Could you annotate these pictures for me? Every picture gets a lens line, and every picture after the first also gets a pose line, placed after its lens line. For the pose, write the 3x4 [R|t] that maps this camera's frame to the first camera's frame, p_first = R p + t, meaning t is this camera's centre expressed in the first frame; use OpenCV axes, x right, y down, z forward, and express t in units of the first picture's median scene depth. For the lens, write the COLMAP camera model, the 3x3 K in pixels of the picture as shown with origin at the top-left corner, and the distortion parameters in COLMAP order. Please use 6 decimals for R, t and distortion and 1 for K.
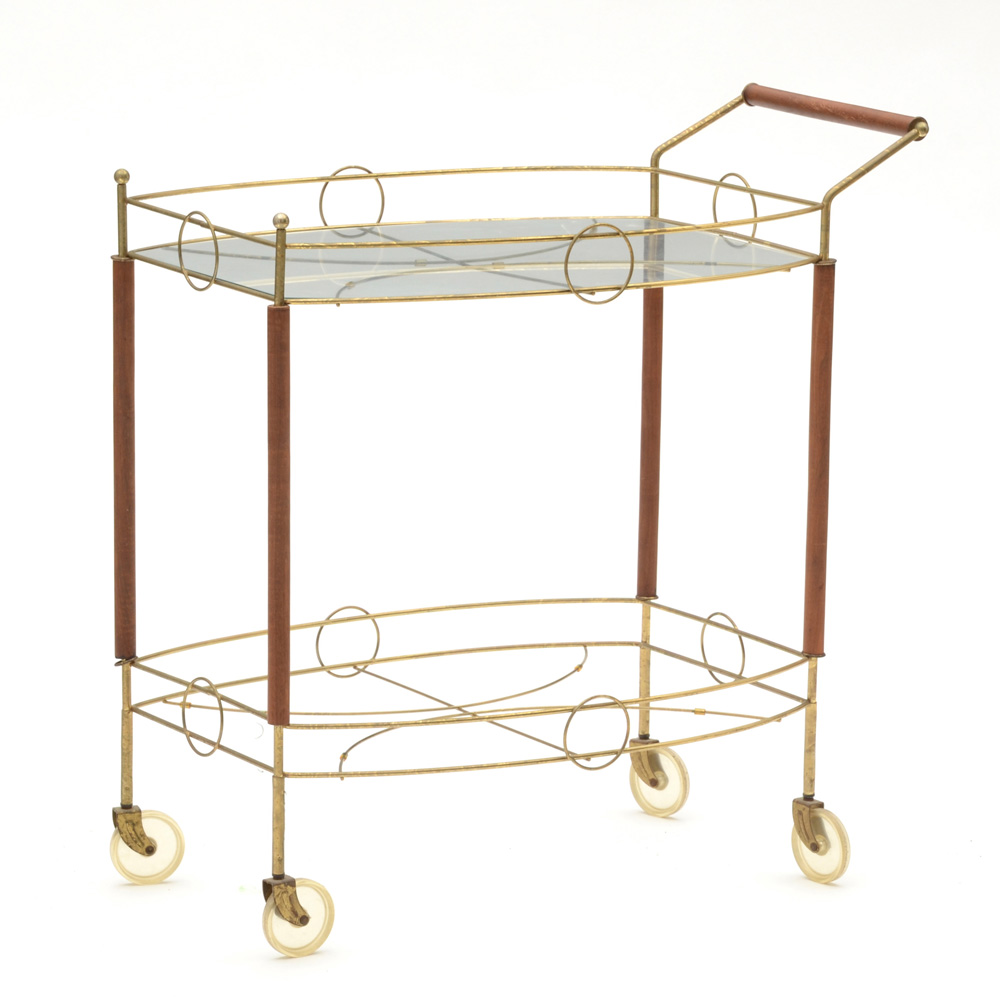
lens RADIAL K [[5703.9, 0, 500.0], [0, 5703.9, 500.0], [0, 0, 1]] dist [0.785459, 1.984493]
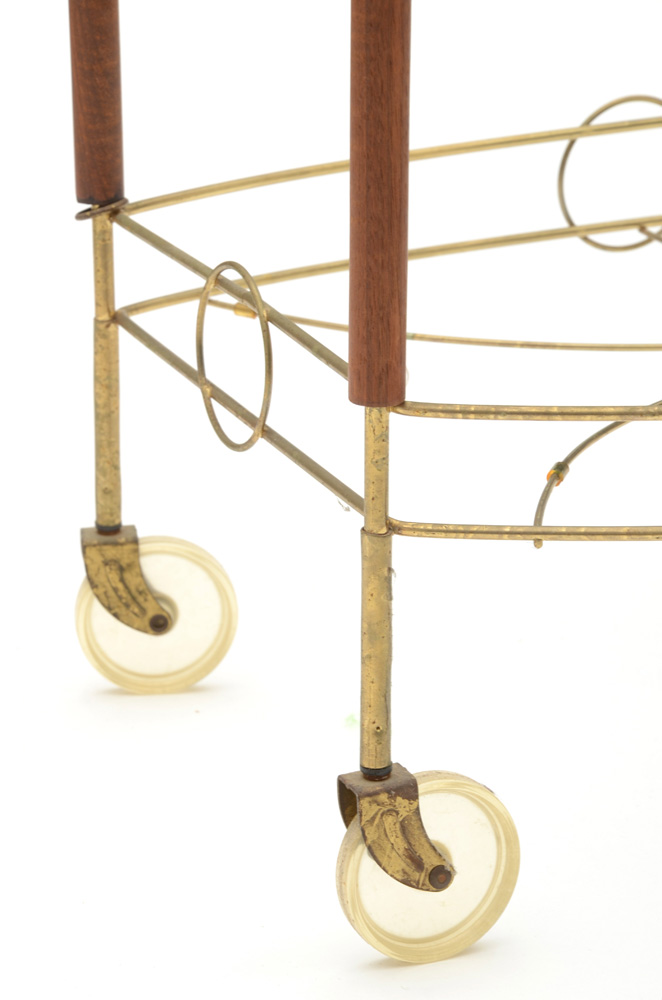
lens RADIAL K [[3672.5, 0, 330.9], [0, 3672.5, 524.1], [0, 0, 1]] dist [1.021619, 2.357453]
pose [[0.987502, 0.046802, -0.150500, -0.003388], [-0.026324, 0.990457, 0.135284, 0.012874], [0.155395, -0.129632, 0.979310, 0.716401]]
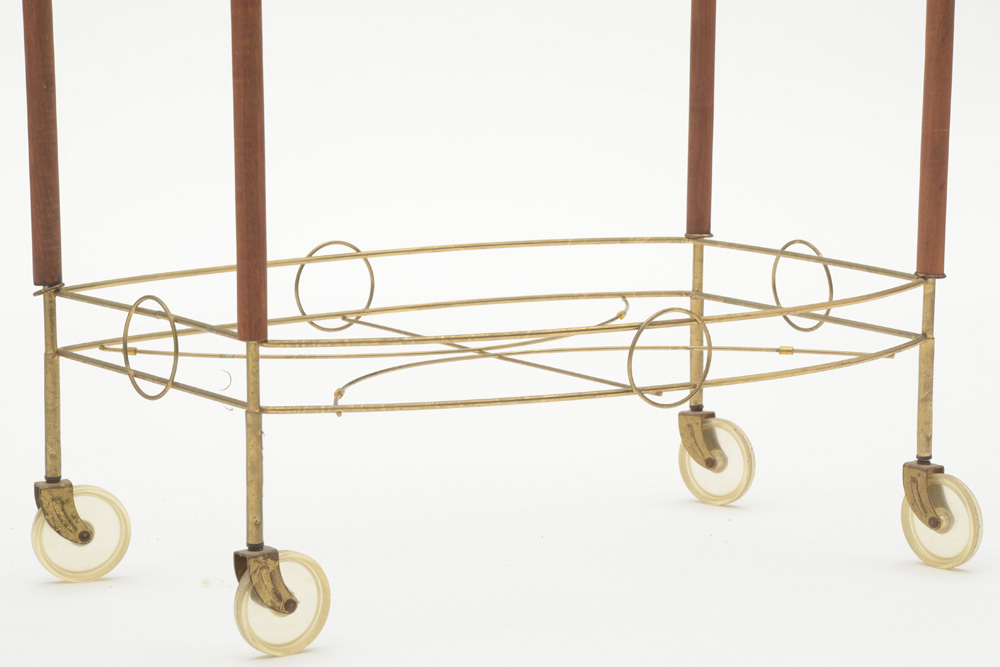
lens RADIAL K [[3945.4, 0, 516.5], [0, 3945.4, 352.3], [0, 0, 1]] dist [1.080214, 3.523626]
pose [[0.999302, -0.016059, 0.033741, -0.020792], [0.017440, 0.999006, -0.041033, 0.059593], [-0.033048, 0.041593, 0.998588, 0.459847]]
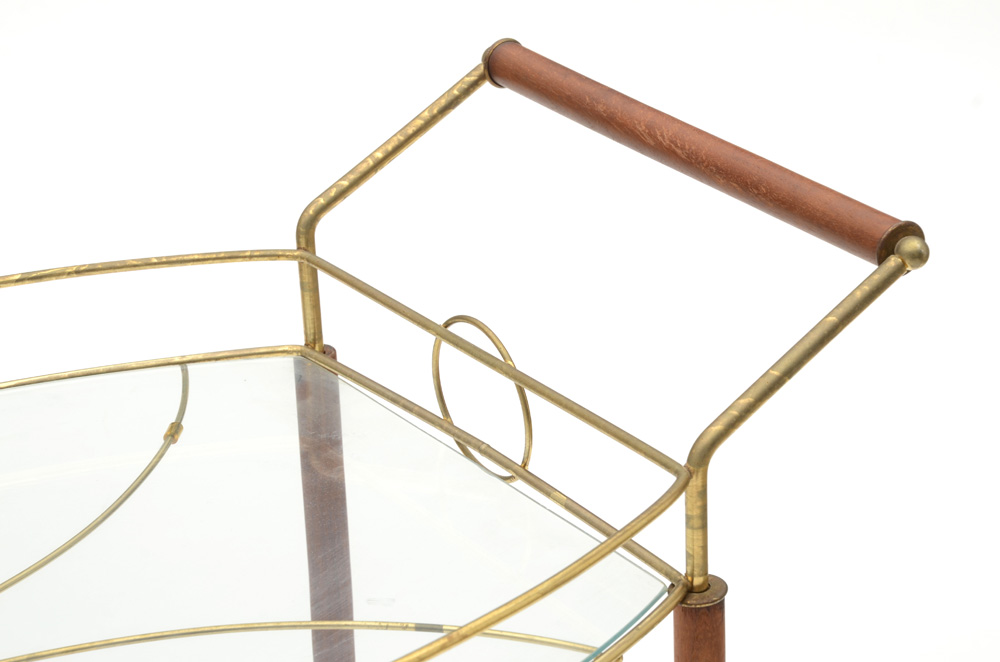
lens RADIAL K [[3369.2, 0, 500.0], [0, 3369.2, 331.0], [0, 0, 1]] dist [0.932927, 0.254502]
pose [[0.997491, -0.067516, 0.021295, 0.037902], [0.061134, 0.973169, 0.221821, -0.115848], [-0.035700, -0.219962, 0.974855, 0.757717]]
